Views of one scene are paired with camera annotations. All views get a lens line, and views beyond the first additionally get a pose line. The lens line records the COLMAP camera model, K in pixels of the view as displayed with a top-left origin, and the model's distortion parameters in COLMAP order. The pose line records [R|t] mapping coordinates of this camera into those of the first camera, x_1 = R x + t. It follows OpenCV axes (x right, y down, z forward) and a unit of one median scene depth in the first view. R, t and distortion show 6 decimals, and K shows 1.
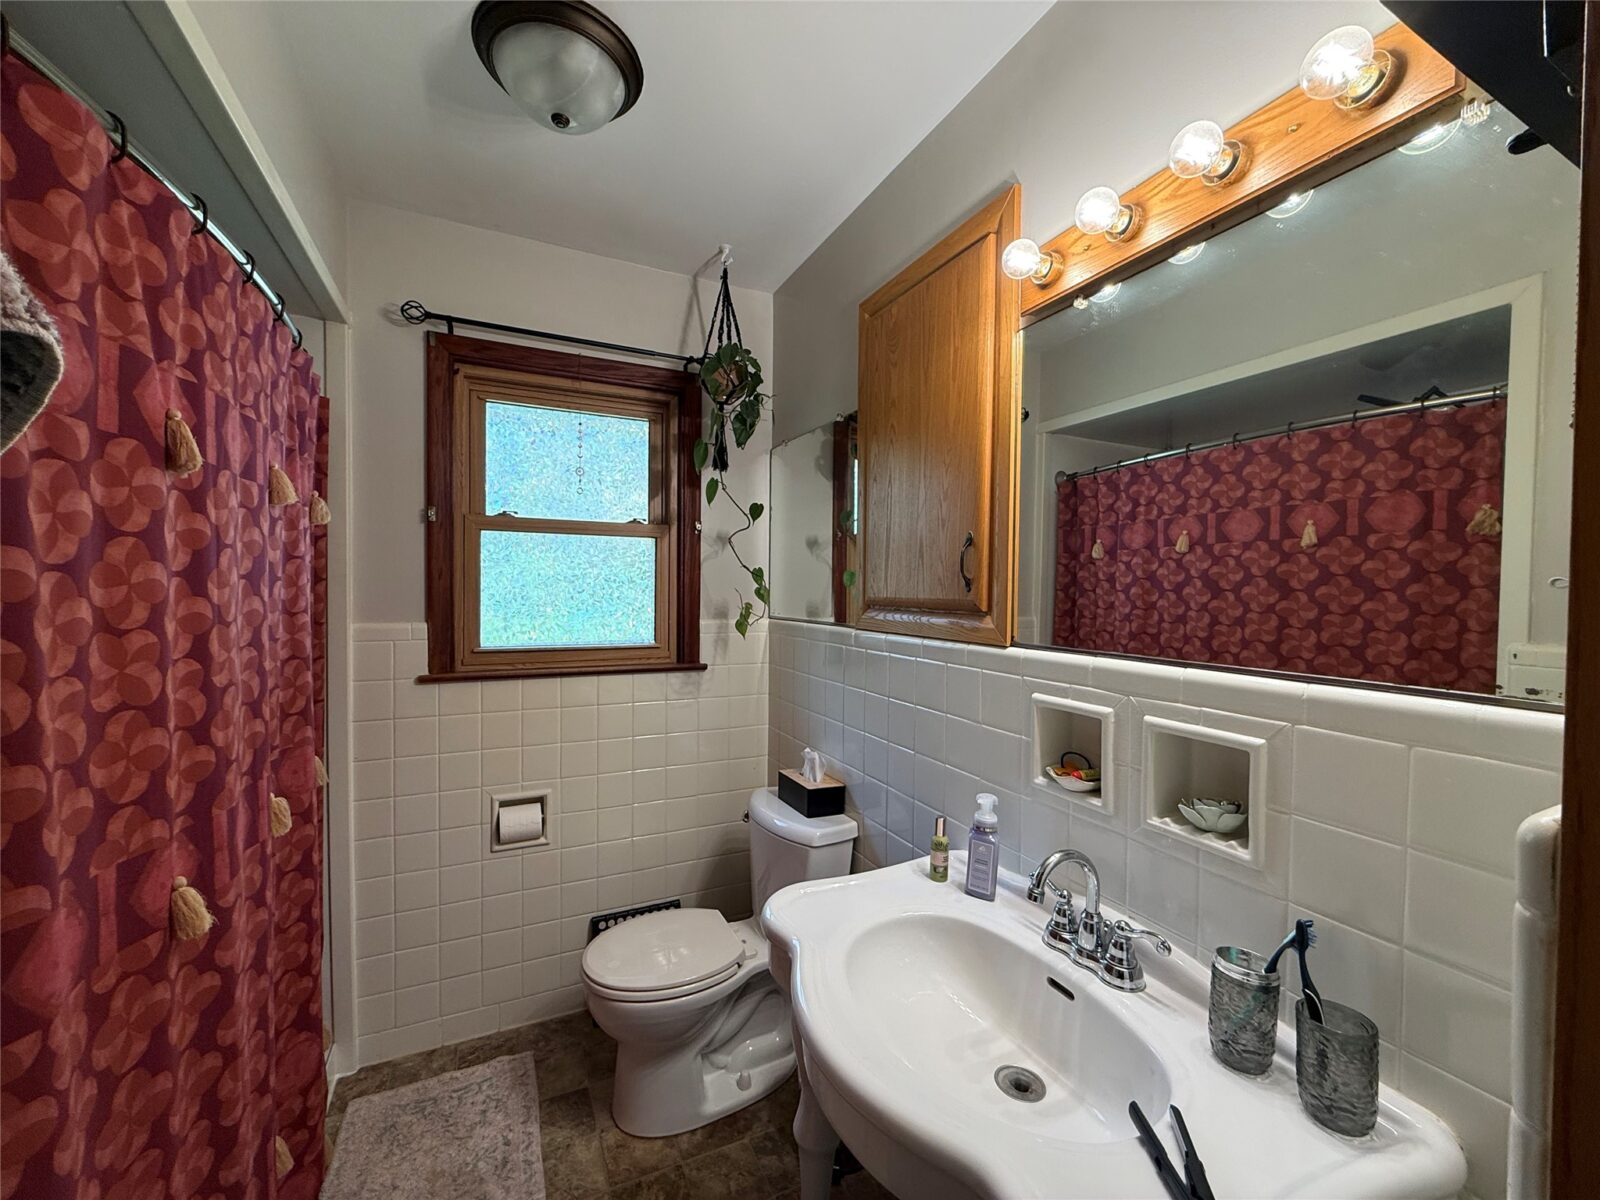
lens RADIAL K [[638.2, 0, 793.4], [0, 638.2, 601.1], [0, 0, 1]] dist [0.001542, 0.000180]
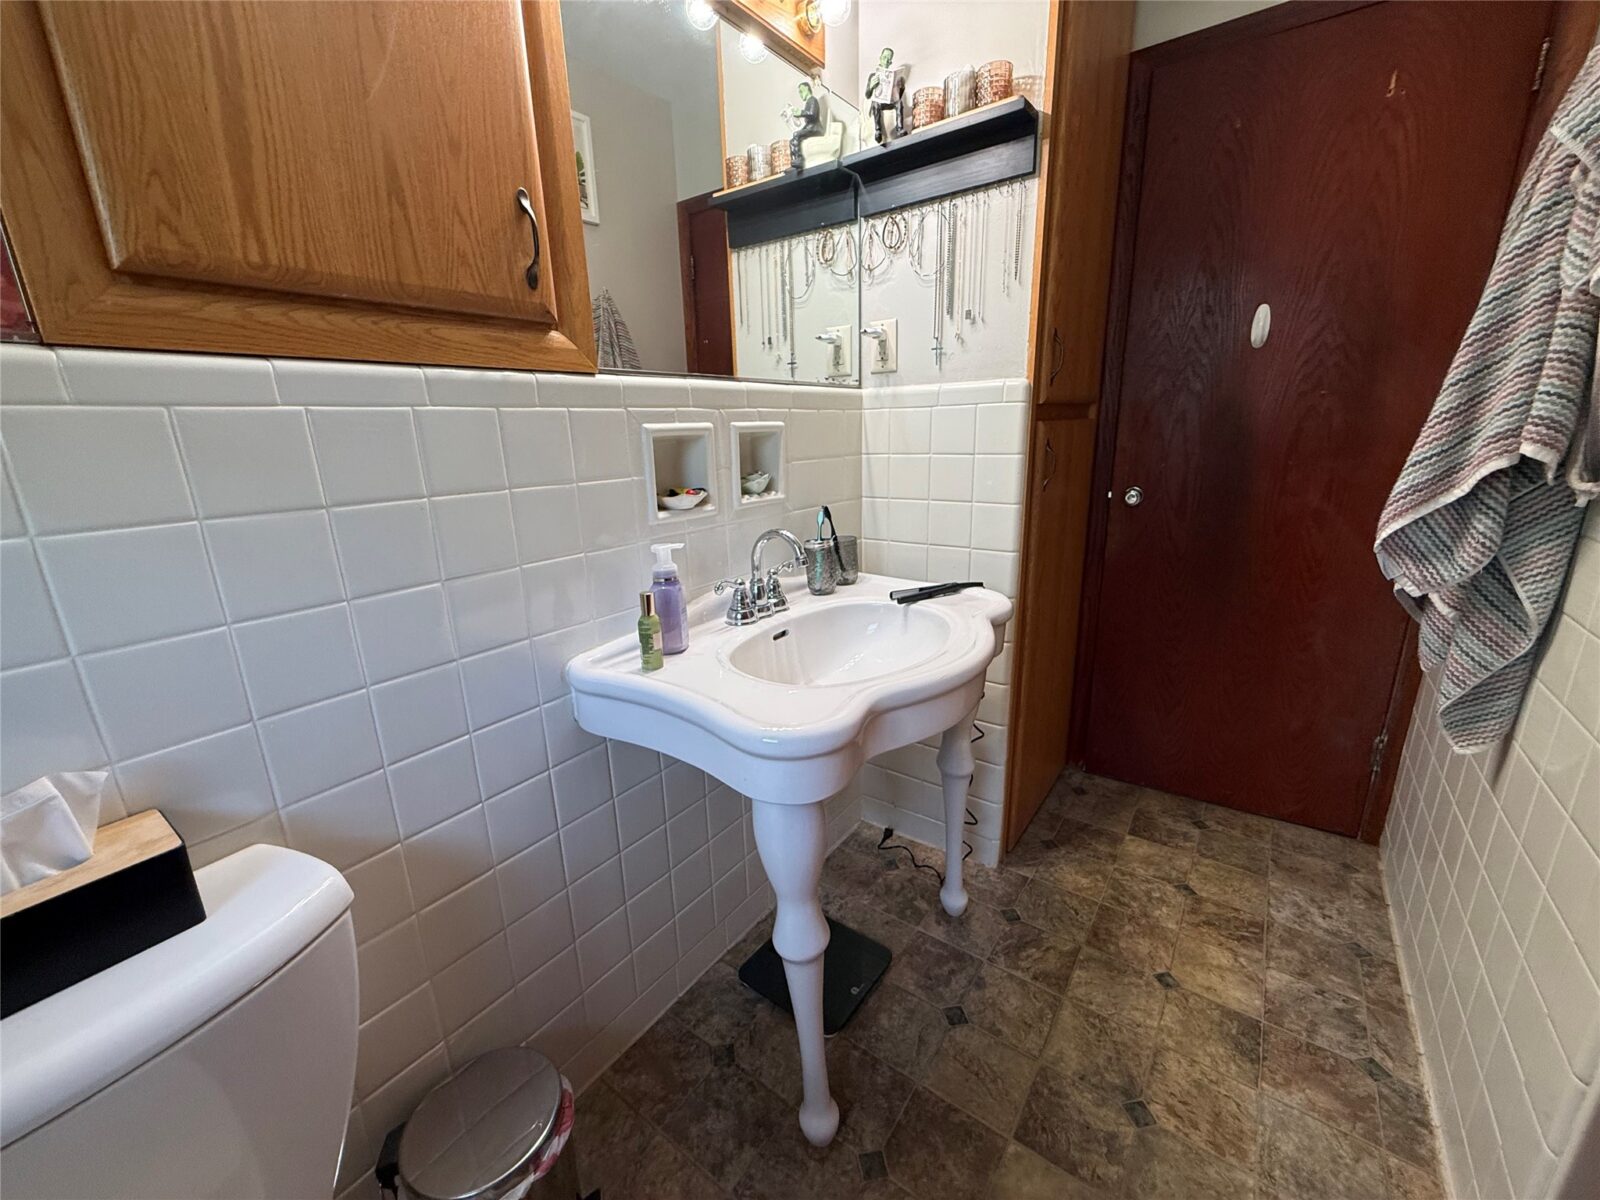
lens RADIAL K [[638.2, 0, 793.4], [0, 638.2, 601.1], [0, 0, 1]] dist [0.001542, 0.000180]
pose [[-0.474469, -0.228251, 0.850165, -0.562676], [0.044130, 0.958416, 0.281943, 0.138184], [-0.879165, 0.171291, -0.444666, 1.255946]]
